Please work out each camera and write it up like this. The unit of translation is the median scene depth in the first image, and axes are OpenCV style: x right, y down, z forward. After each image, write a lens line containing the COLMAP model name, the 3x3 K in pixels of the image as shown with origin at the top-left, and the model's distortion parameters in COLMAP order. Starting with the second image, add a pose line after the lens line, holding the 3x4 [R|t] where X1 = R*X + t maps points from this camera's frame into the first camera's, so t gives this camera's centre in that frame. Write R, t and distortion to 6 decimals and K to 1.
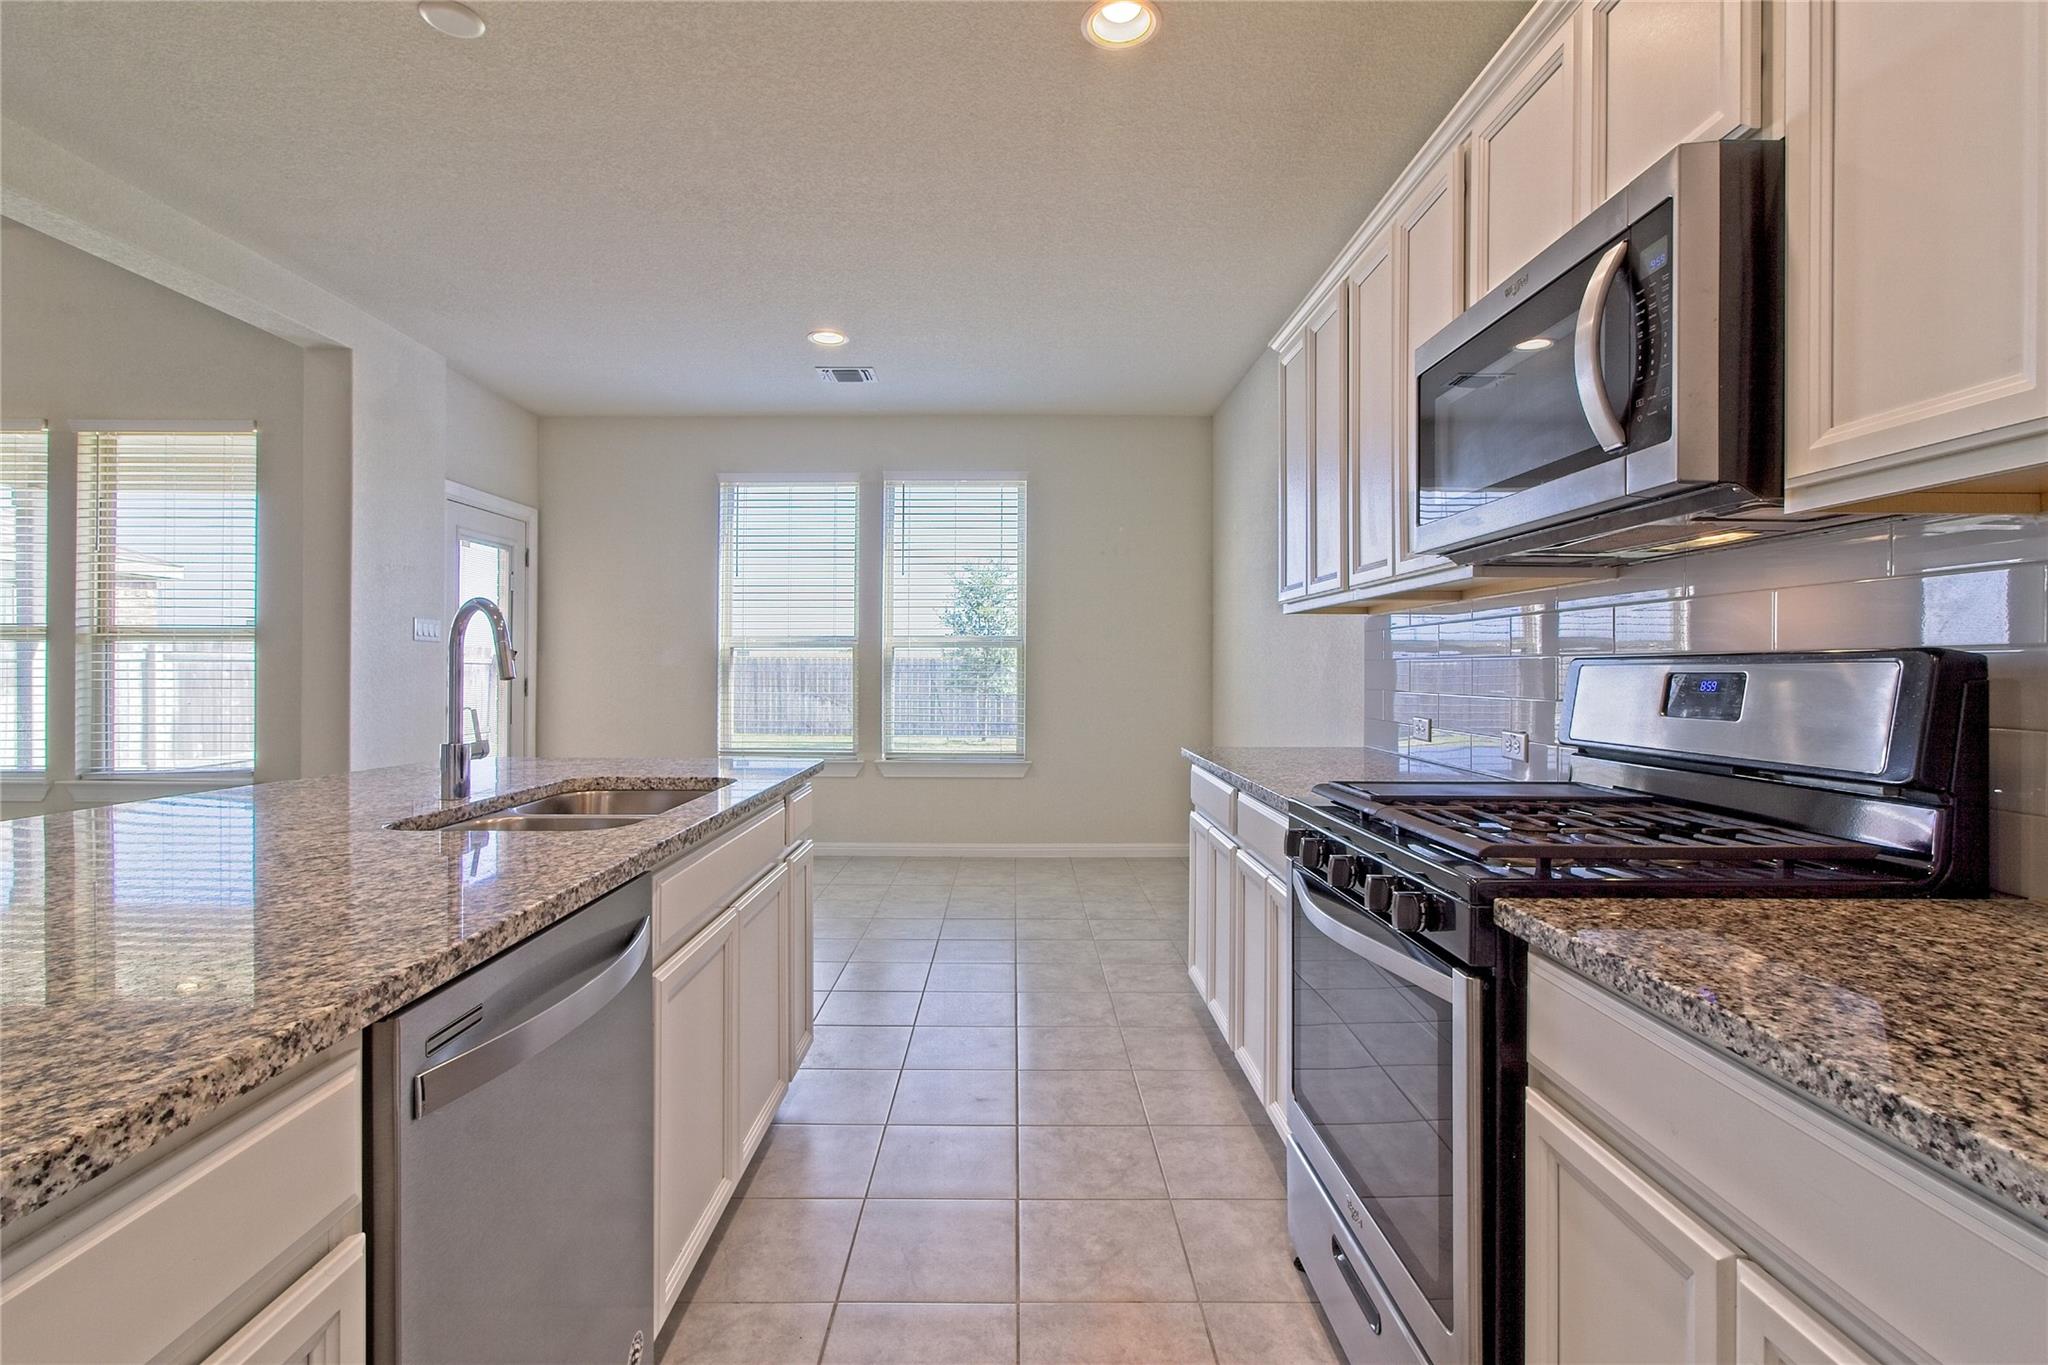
lens RADIAL K [[946.7, 0, 1016.3], [0, 946.7, 664.7], [0, 0, 1]] dist [-0.006371, 0.004044]
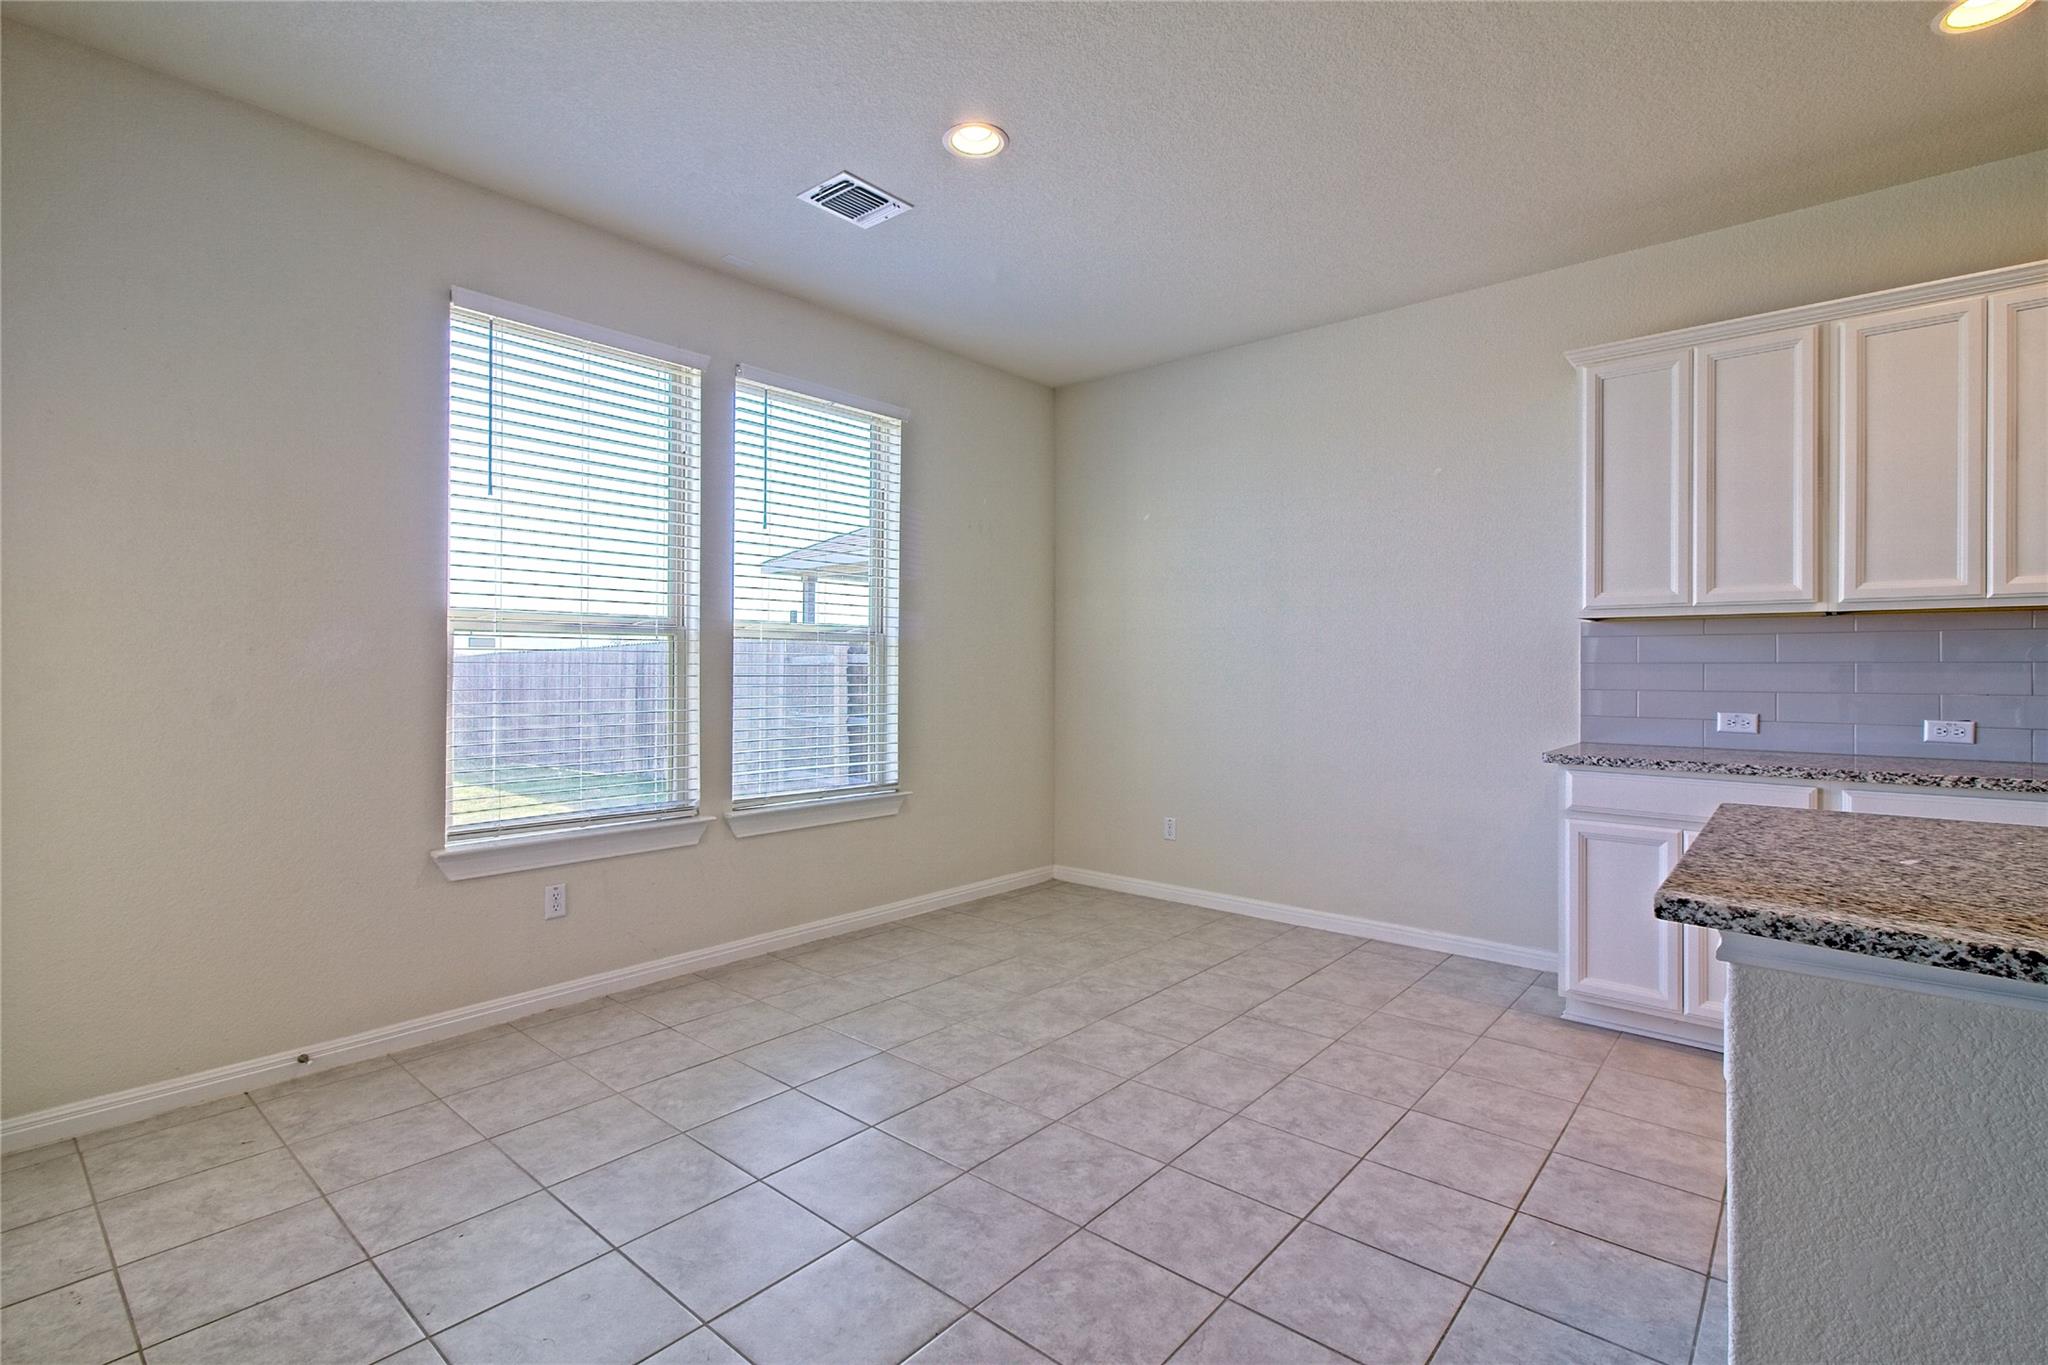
lens RADIAL K [[946.7, 0, 1008.4], [0, 946.7, 663.5], [0, 0, 1]] dist [-0.006371, 0.004044]
pose [[0.660234, 0.003794, 0.751051, -1.103122], [-0.003941, 0.999991, -0.001587, 0.000428], [-0.751050, -0.001912, 0.660243, 0.962764]]
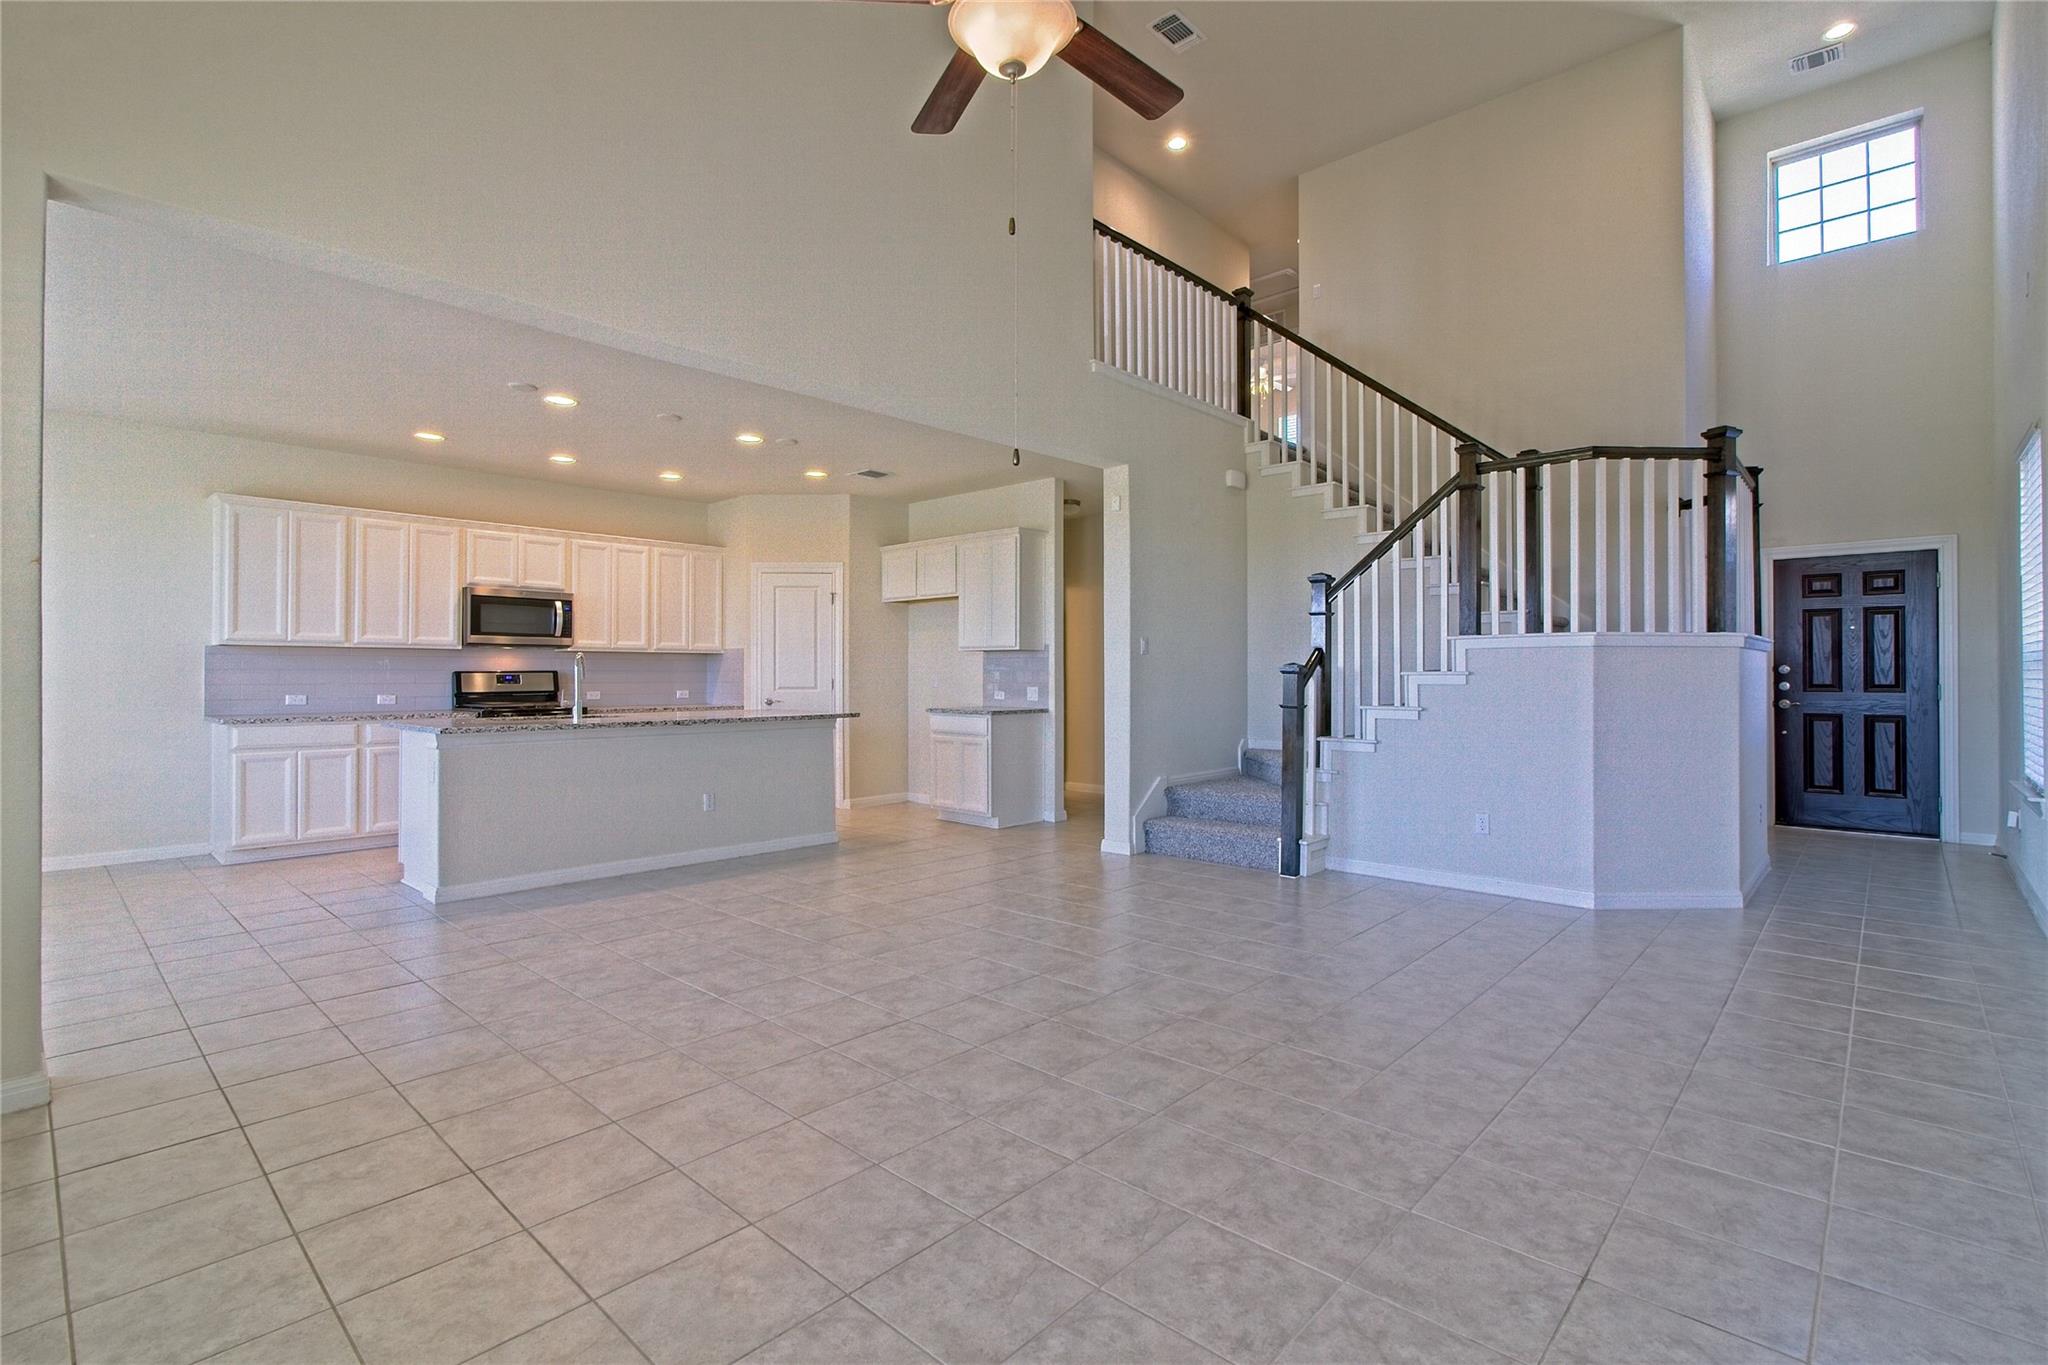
lens RADIAL K [[946.7, 0, 1016.3], [0, 946.7, 663.1], [0, 0, 1]] dist [-0.006371, 0.004044]
pose [[-0.731038, 0.004127, 0.682324, -2.566908], [-0.006113, 0.999902, -0.012598, -0.003441], [-0.682309, -0.013380, -0.730941, 1.578251]]
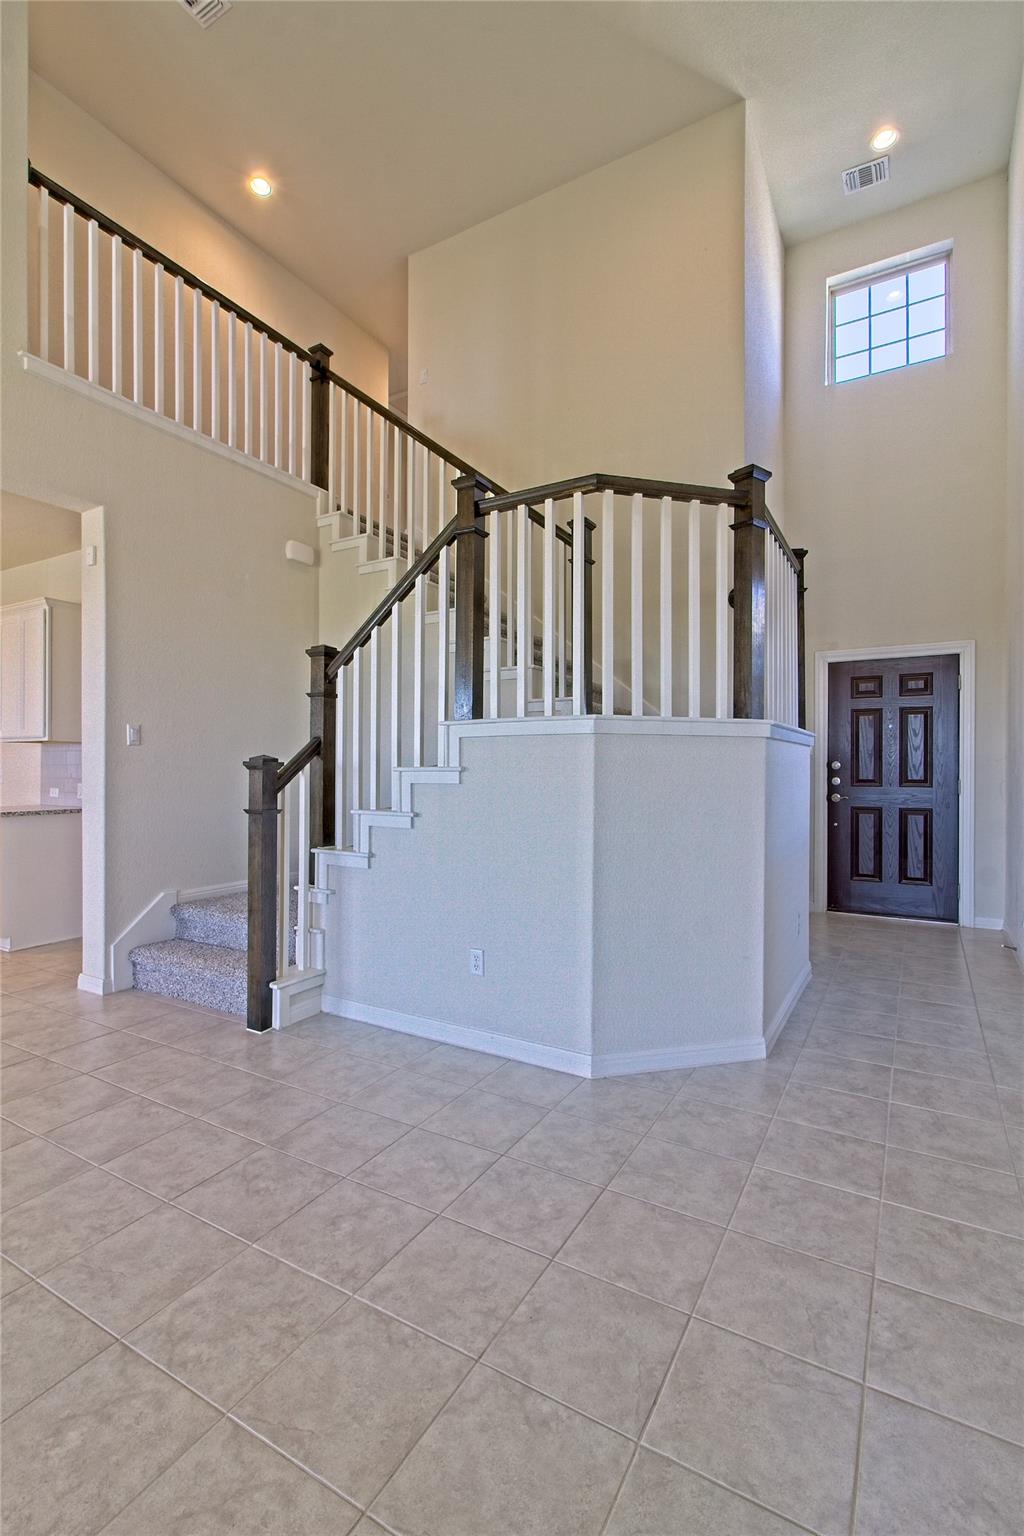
lens RADIAL K [[710.0, 0, 500.5], [0, 710.0, 766.9], [0, 0, 1]] dist [-0.006371, 0.004044]
pose [[-0.859582, -0.005225, 0.510972, -2.555506], [-0.008196, 0.999960, -0.003562, -0.012742], [-0.510933, -0.007250, -0.859590, 0.480218]]
